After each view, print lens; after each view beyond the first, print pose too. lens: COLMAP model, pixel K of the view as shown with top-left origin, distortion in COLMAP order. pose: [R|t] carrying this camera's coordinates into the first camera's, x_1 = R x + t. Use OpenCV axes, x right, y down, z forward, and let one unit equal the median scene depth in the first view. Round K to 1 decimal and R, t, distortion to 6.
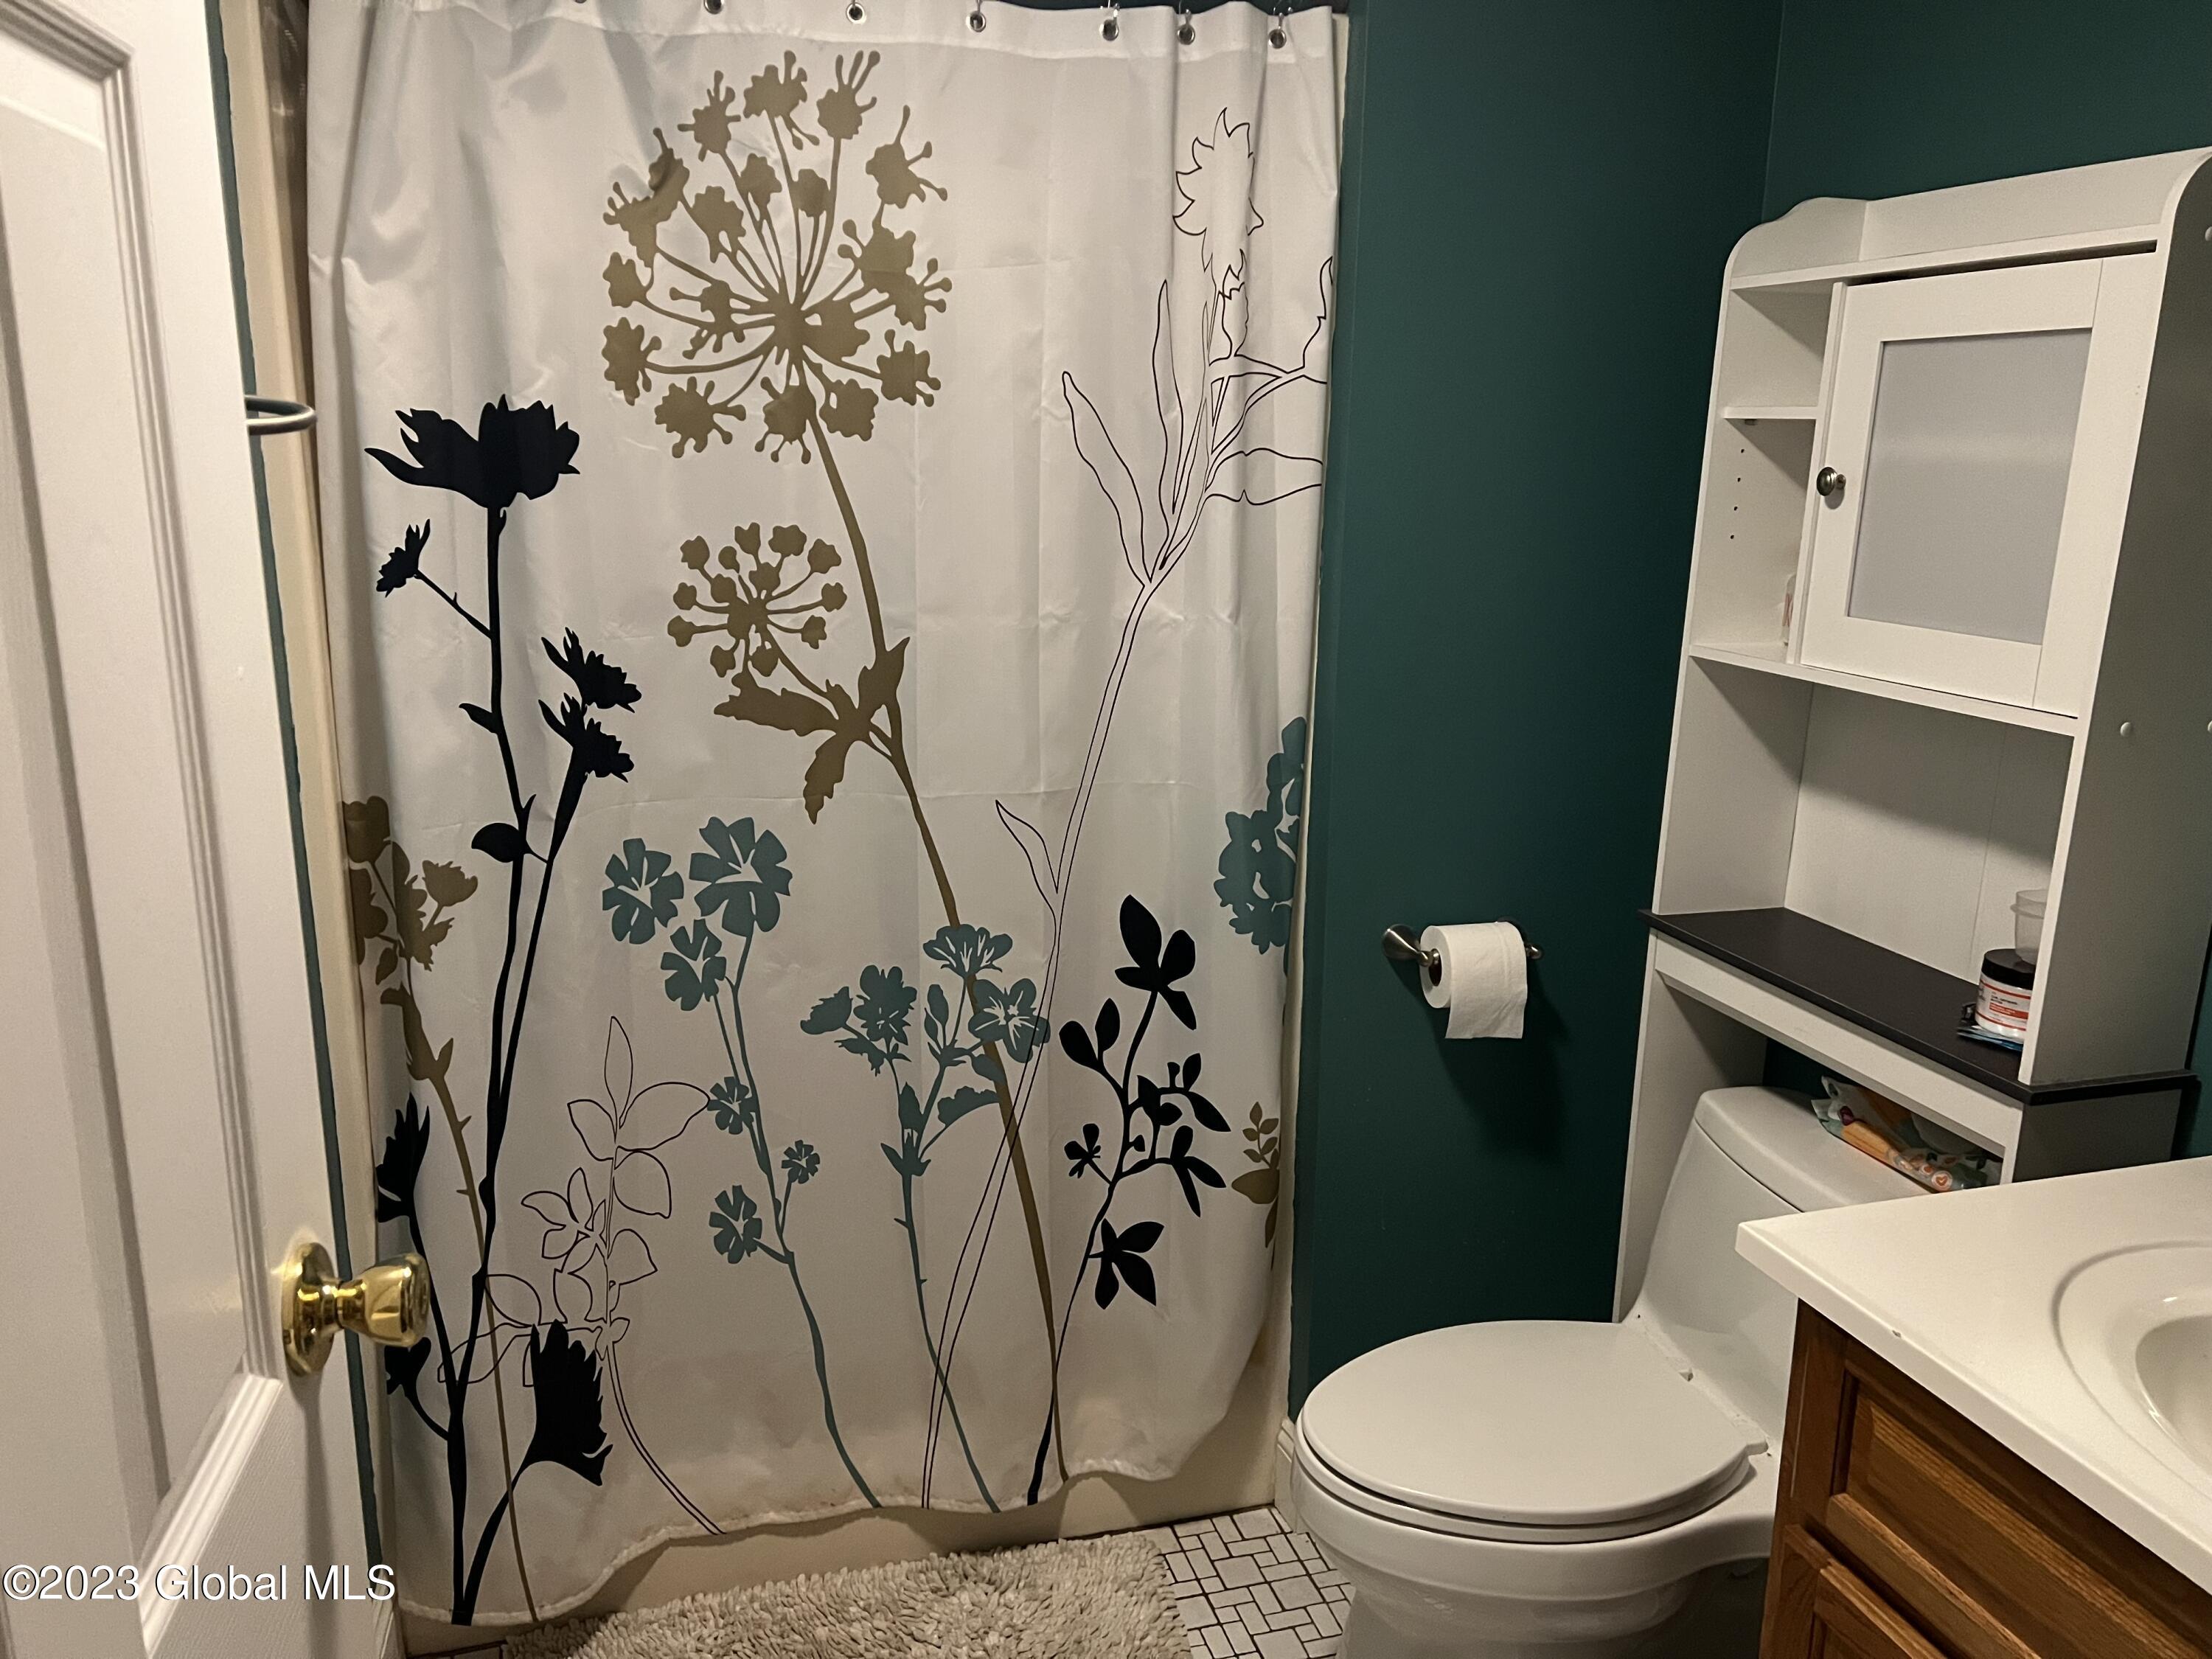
lens RADIAL K [[1653.3, 0, 1117.0], [0, 1653.3, 821.7], [0, 0, 1]] dist [0.060349, -0.067137]
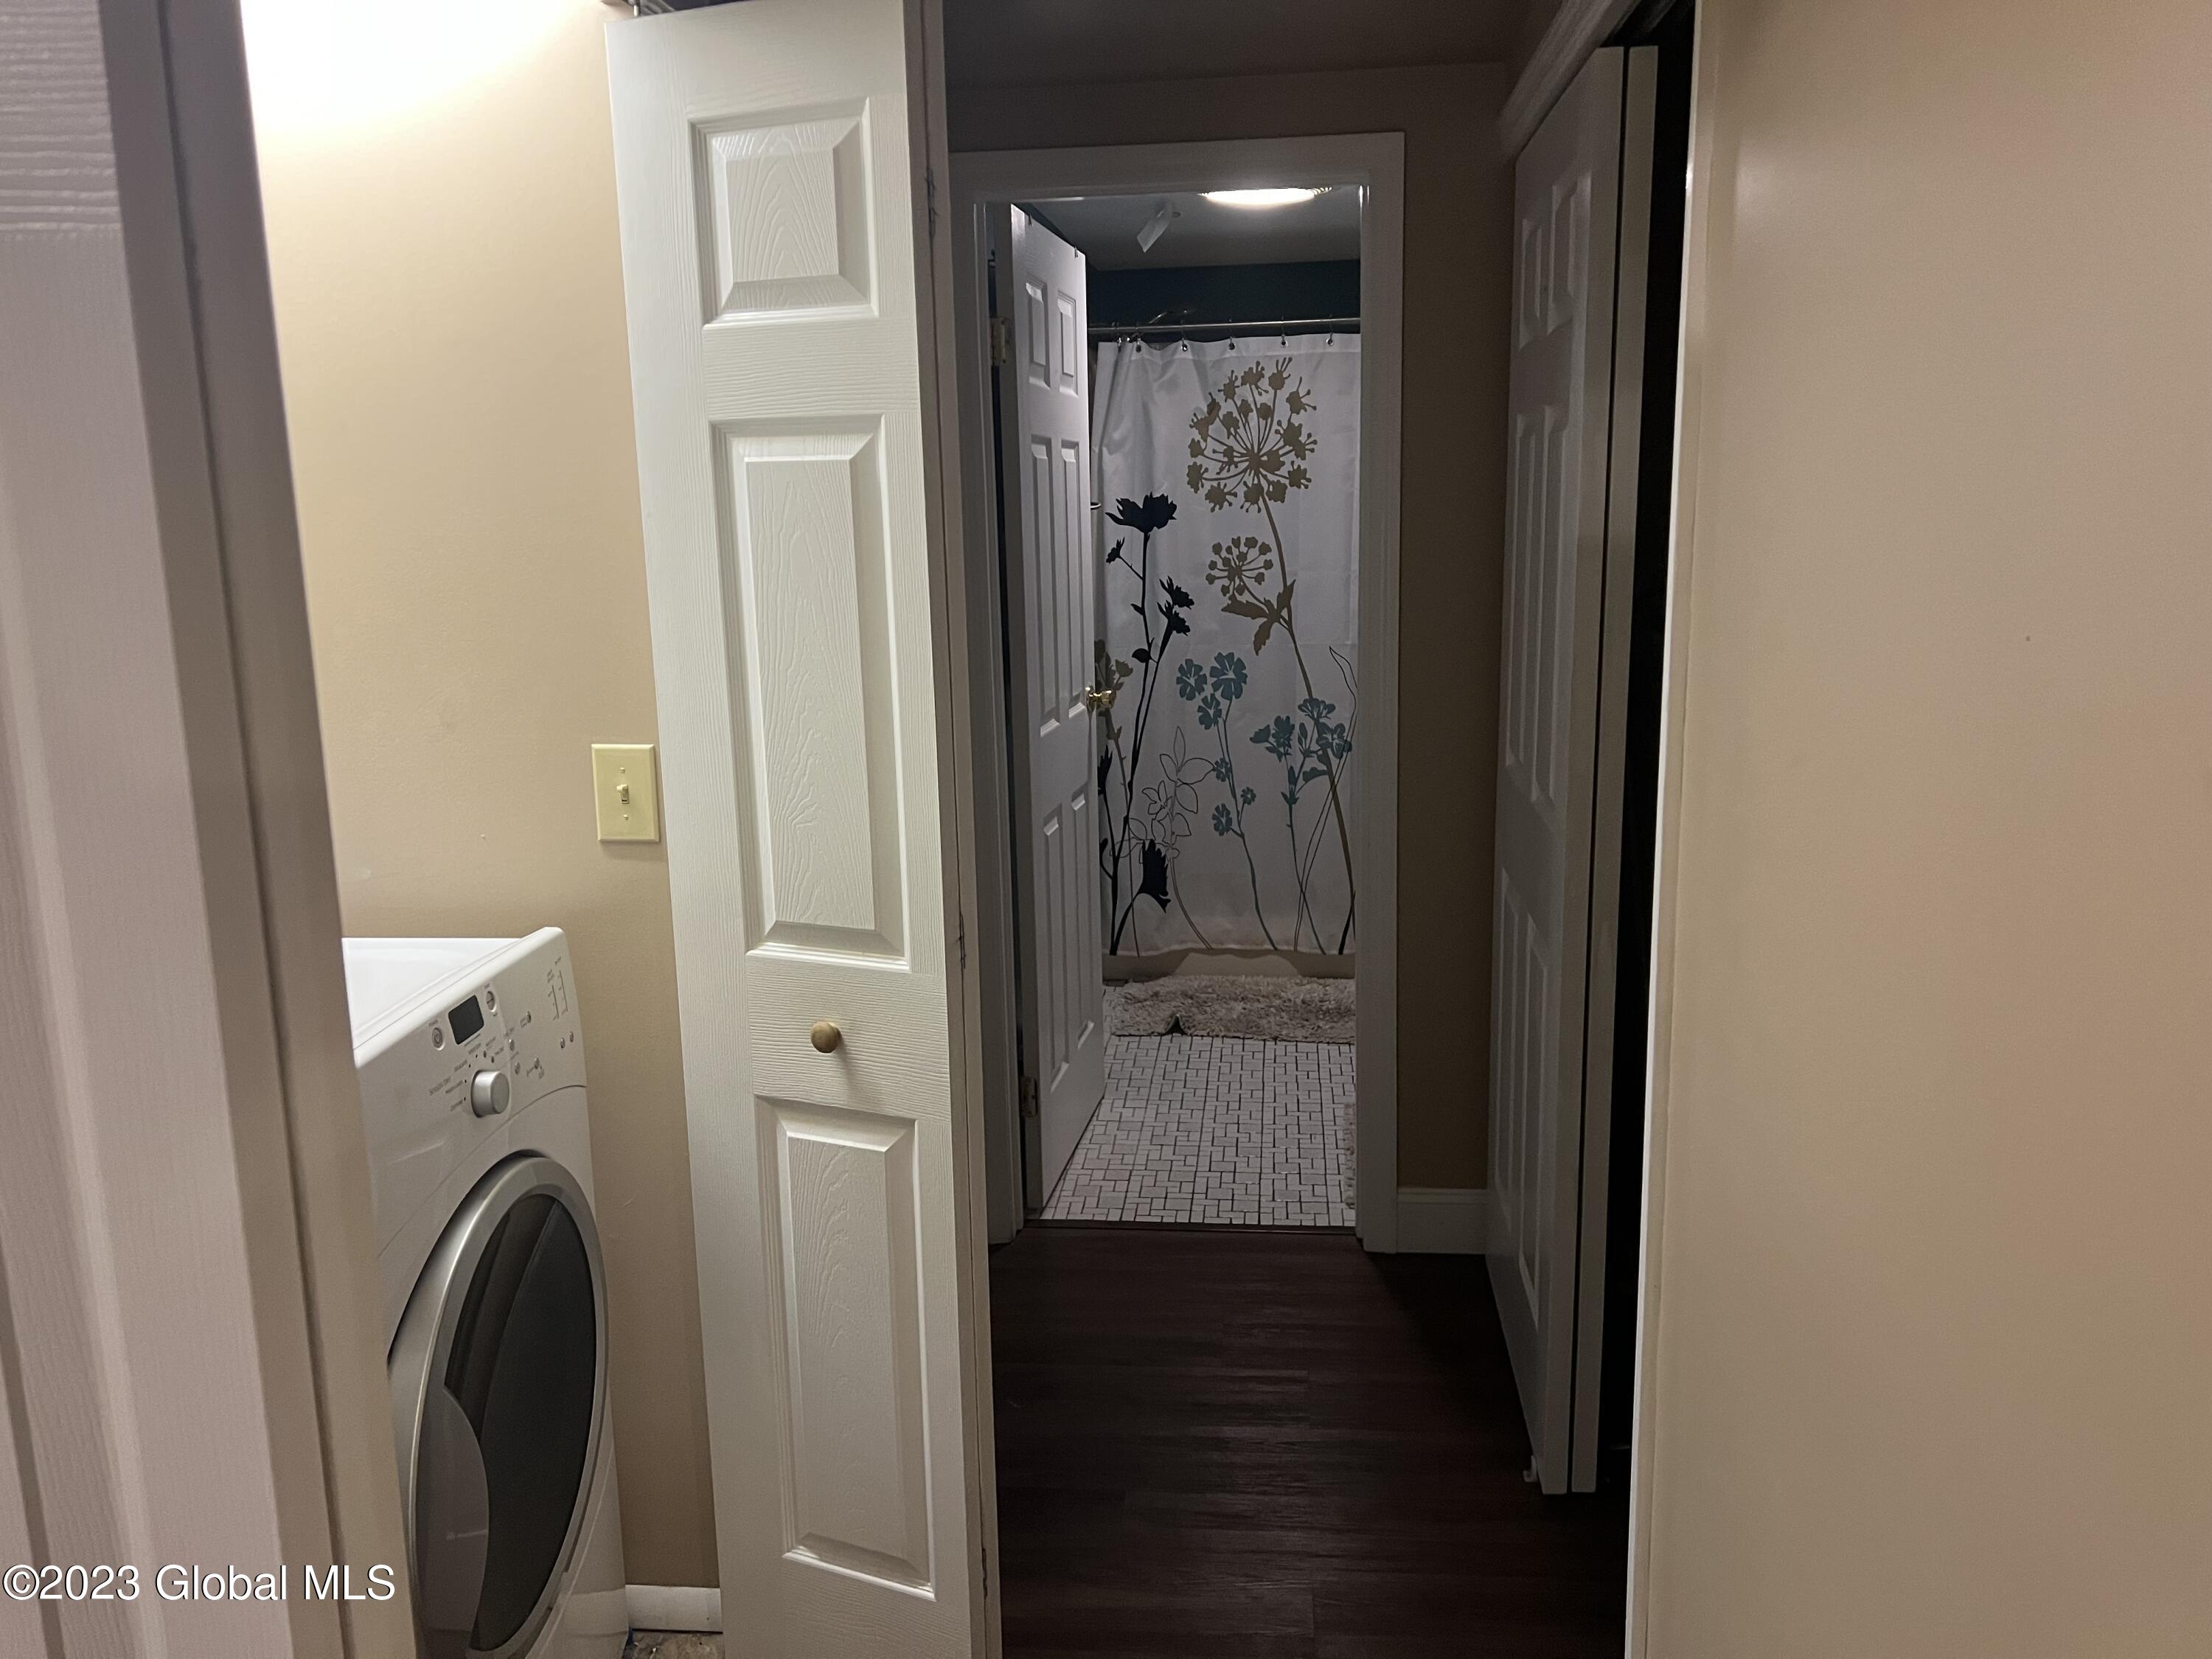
lens RADIAL K [[1653.3, 0, 1108.2], [0, 1653.3, 827.7], [0, 0, 1]] dist [0.060349, -0.067137]
pose [[0.922757, 0.044726, -0.382777, 0.606054], [-0.055557, 0.998306, -0.017283, 0.331547], [0.381356, 0.037214, 0.923679, -1.457036]]
